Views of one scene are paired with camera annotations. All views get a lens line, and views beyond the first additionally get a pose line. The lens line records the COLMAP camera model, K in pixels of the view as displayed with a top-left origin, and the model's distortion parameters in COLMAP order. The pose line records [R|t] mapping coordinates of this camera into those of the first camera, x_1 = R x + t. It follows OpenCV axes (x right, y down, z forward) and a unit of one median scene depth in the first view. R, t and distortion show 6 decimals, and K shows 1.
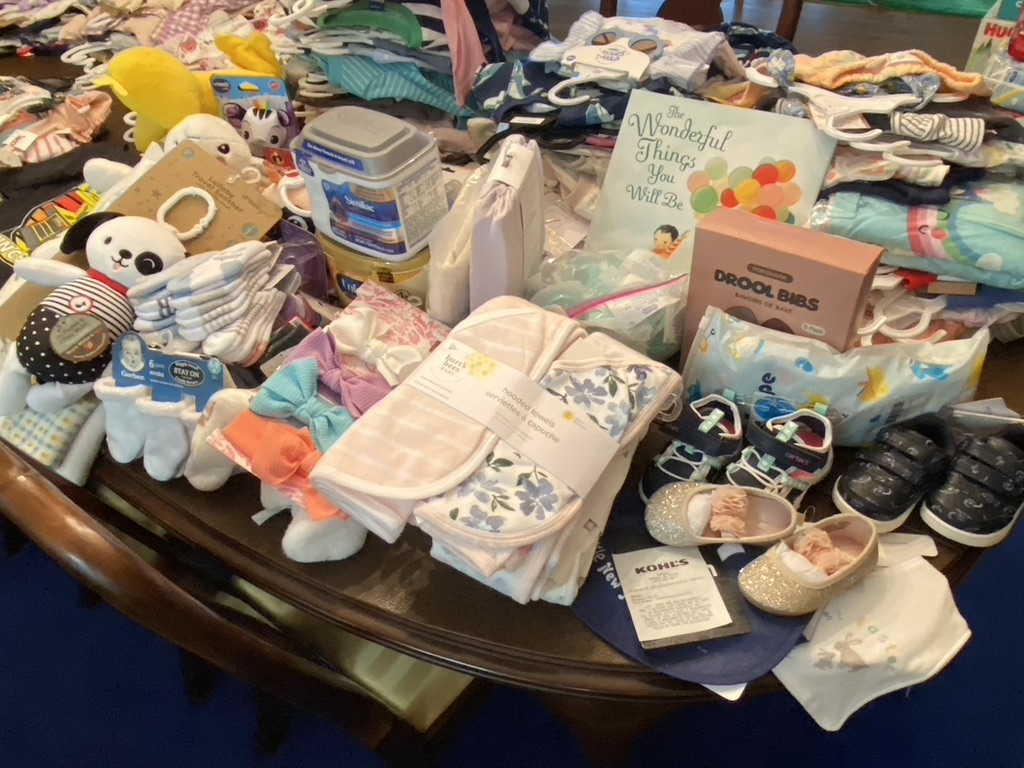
lens RADIAL K [[736.9, 0, 514.8], [0, 736.9, 386.7], [0, 0, 1]] dist [0.026877, -0.026651]
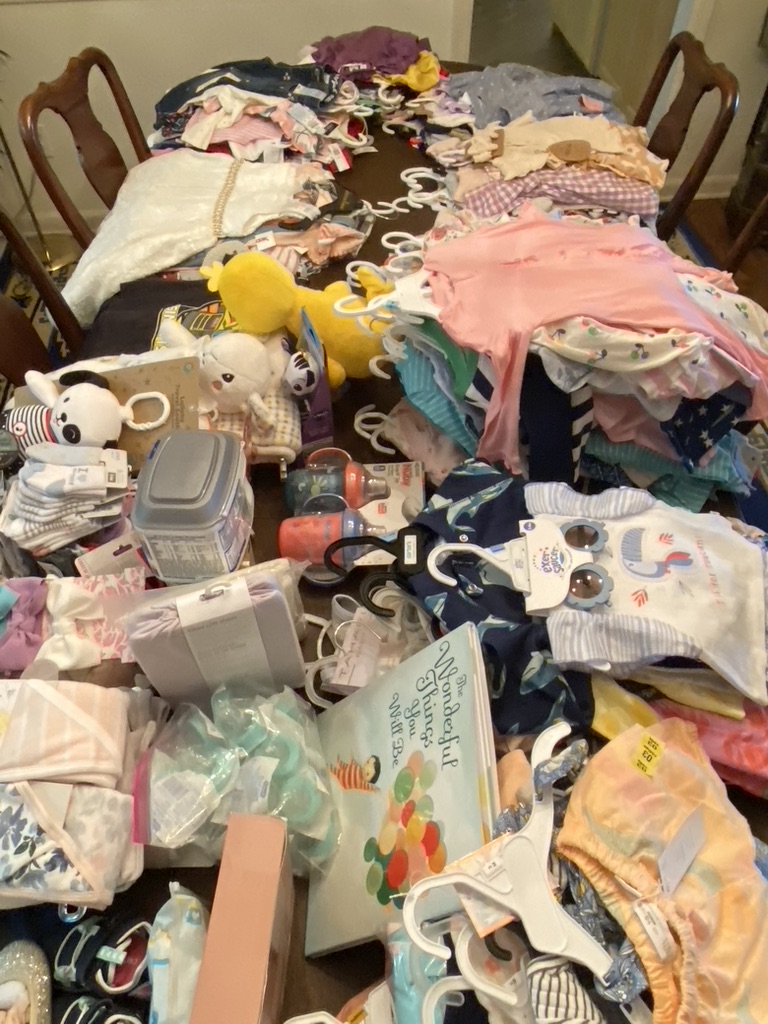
lens RADIAL K [[736.9, 0, 382.6], [0, 736.9, 505.4], [0, 0, 1]] dist [0.026877, -0.026651]
pose [[0.553545, 0.672700, -0.490980, 0.489244], [-0.624078, 0.725426, 0.290315, -0.783081], [0.551465, 0.145707, 0.821374, 0.304458]]
